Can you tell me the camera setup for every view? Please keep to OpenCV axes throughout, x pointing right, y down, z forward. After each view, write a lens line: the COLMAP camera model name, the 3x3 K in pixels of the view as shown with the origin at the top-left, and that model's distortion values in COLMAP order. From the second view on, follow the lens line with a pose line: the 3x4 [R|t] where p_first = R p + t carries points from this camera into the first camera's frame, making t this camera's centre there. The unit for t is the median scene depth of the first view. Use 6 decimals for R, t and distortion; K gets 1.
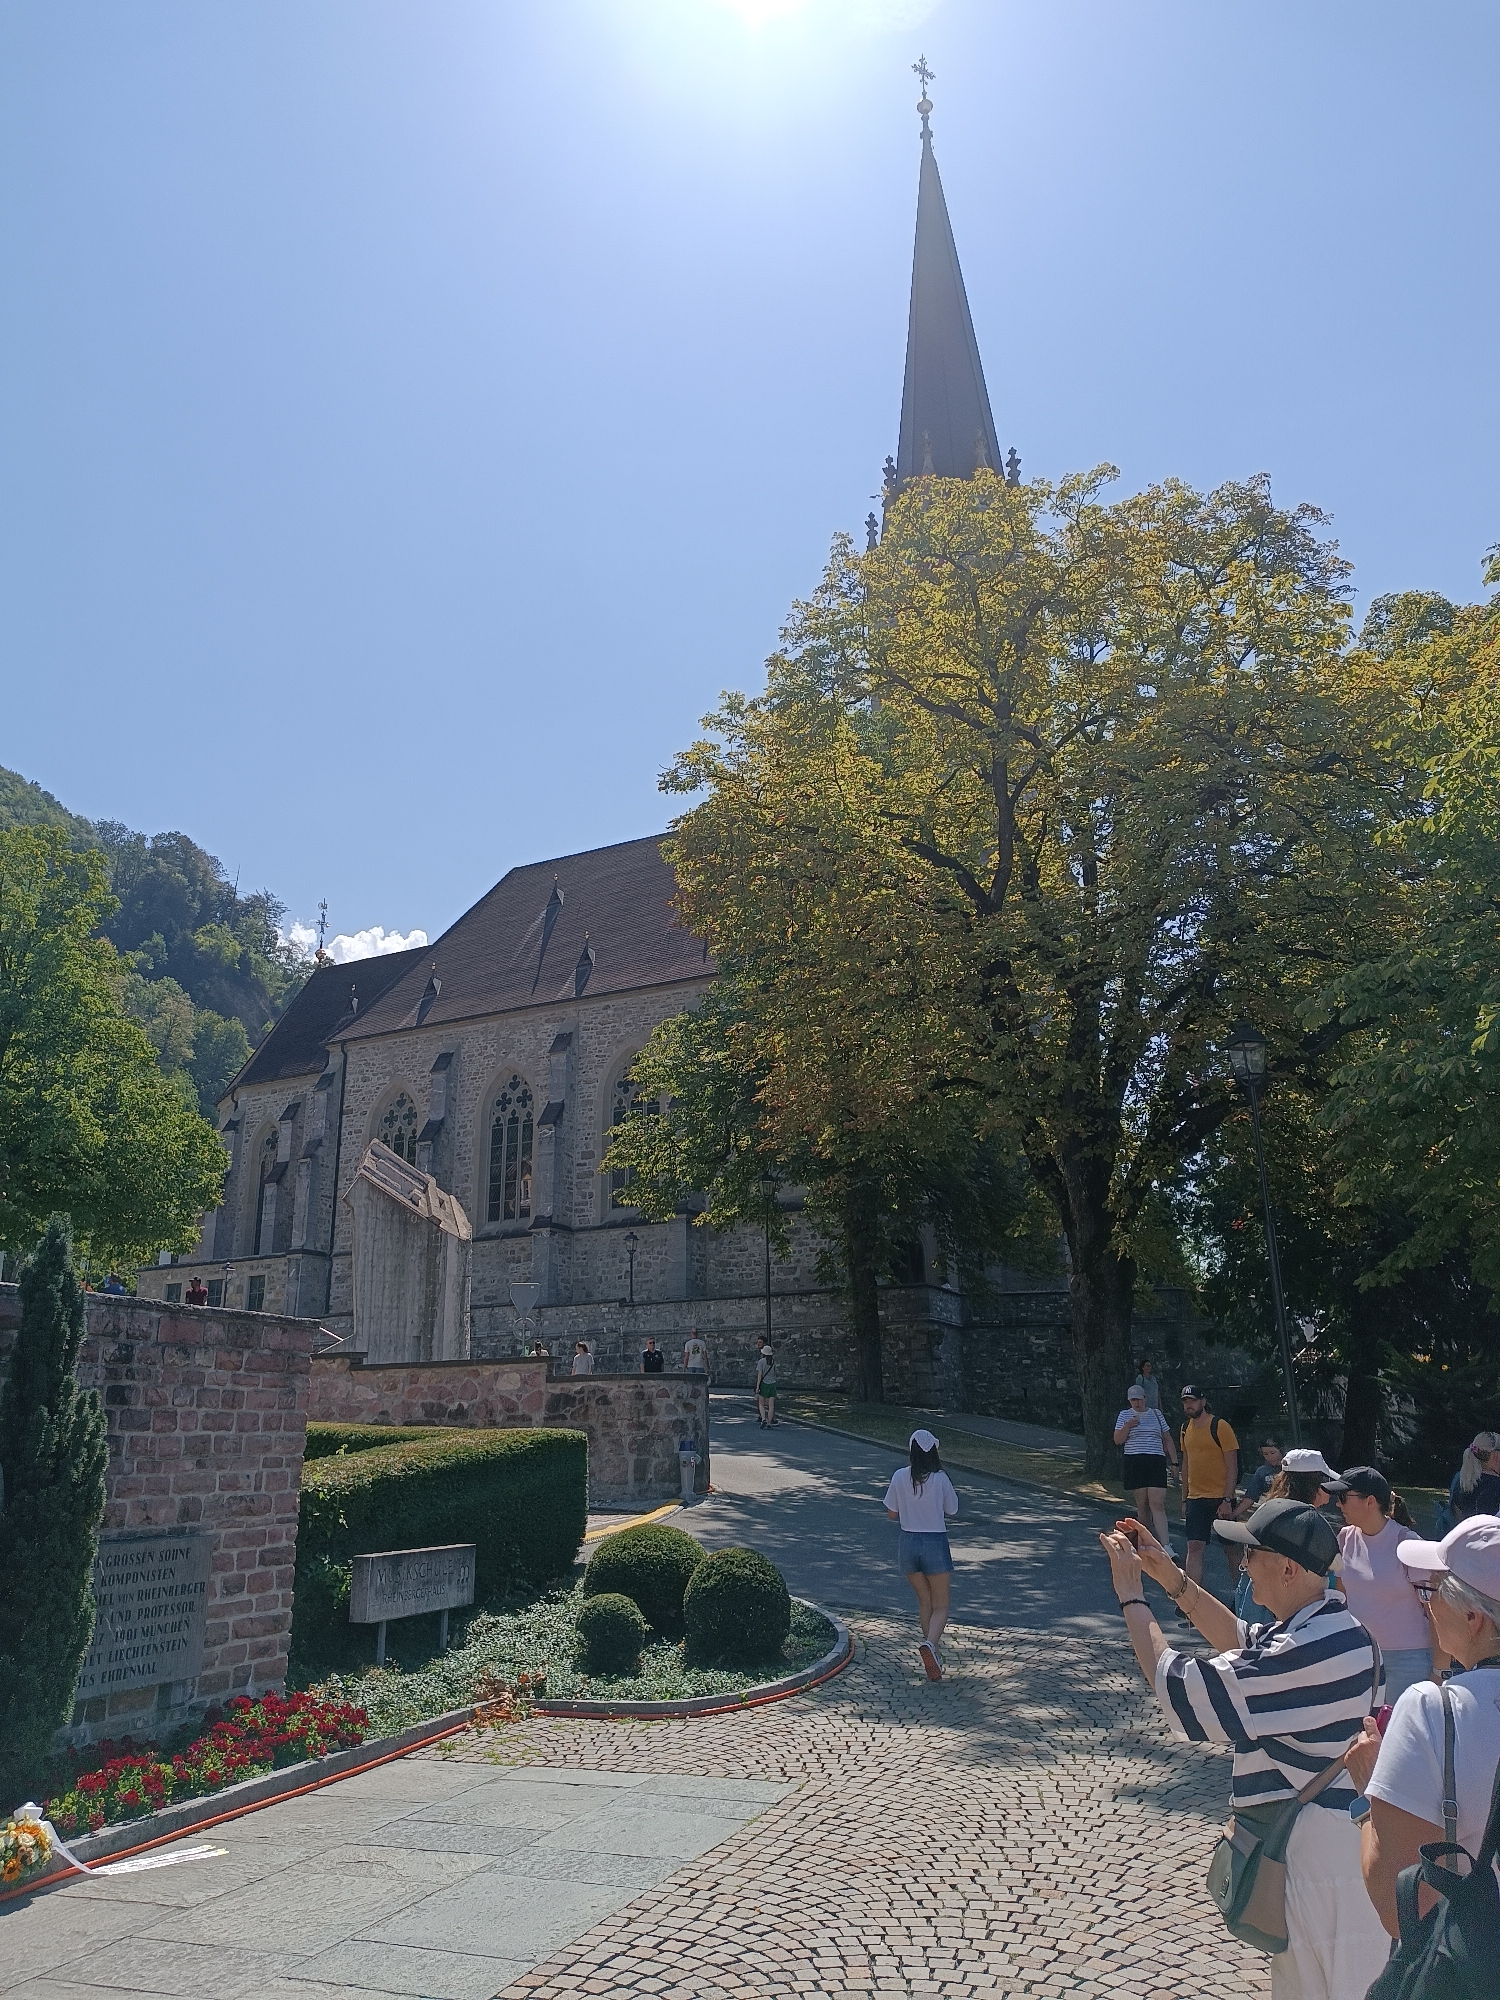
lens RADIAL K [[1435.1, 0, 753.1], [0, 1435.1, 1002.9], [0, 0, 1]] dist [0.009645, -0.004930]
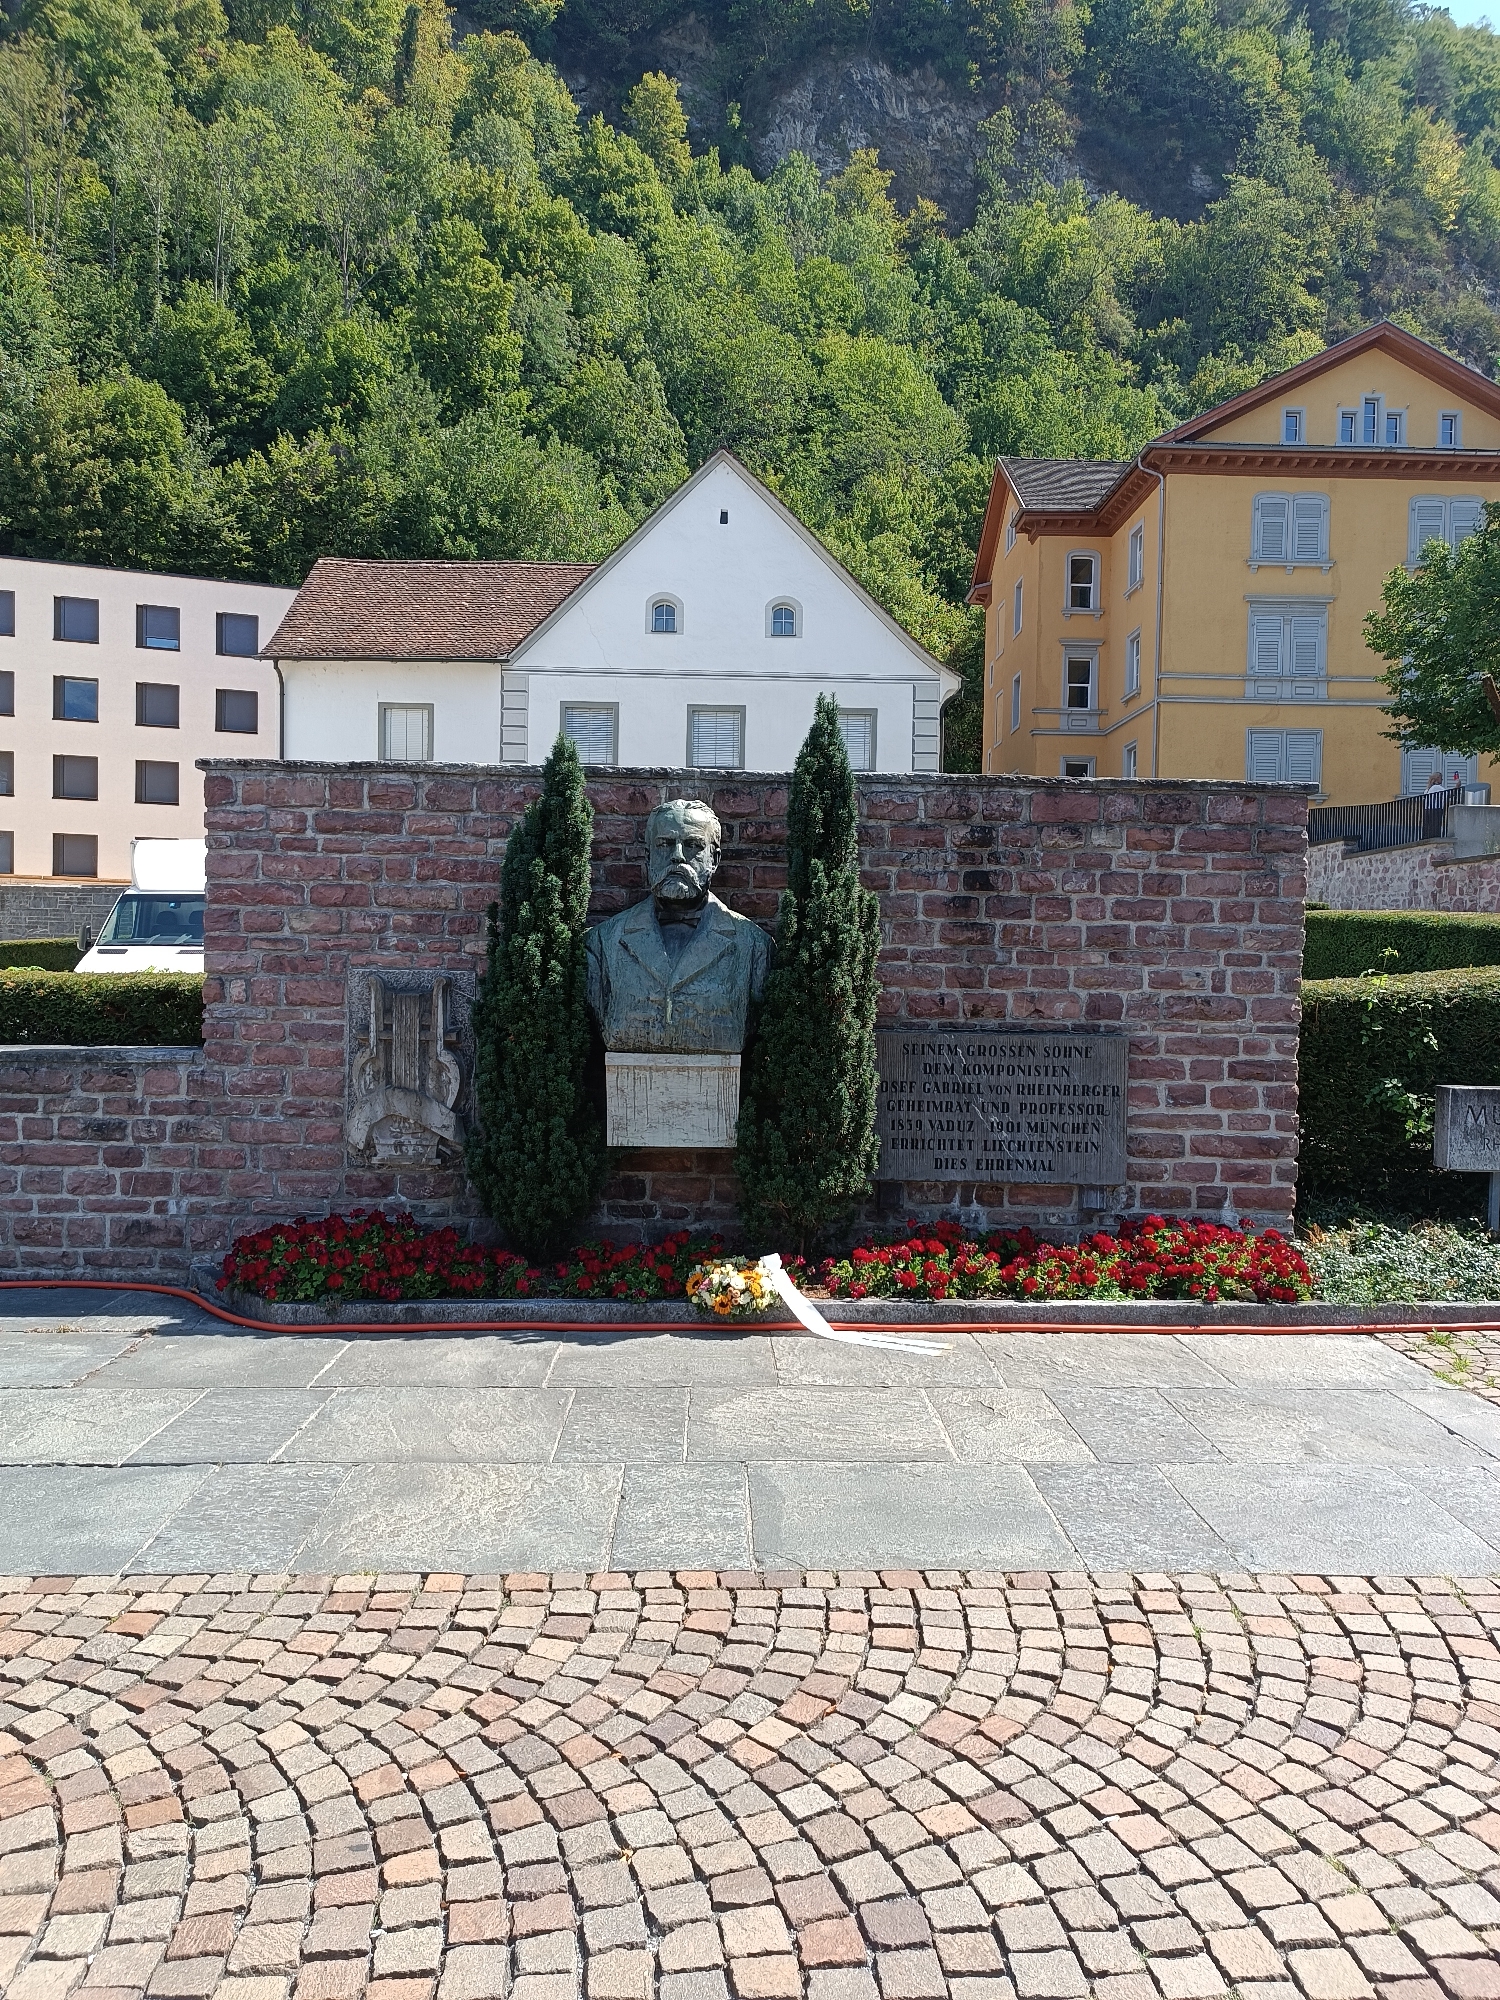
lens RADIAL K [[1435.1, 0, 750.8], [0, 1435.1, 990.0], [0, 0, 1]] dist [0.009645, -0.004930]
pose [[0.380226, 0.040956, -0.923986, 0.334802], [0.249289, 0.957508, 0.145026, 0.164313], [0.890664, -0.285482, 0.353860, 0.508284]]
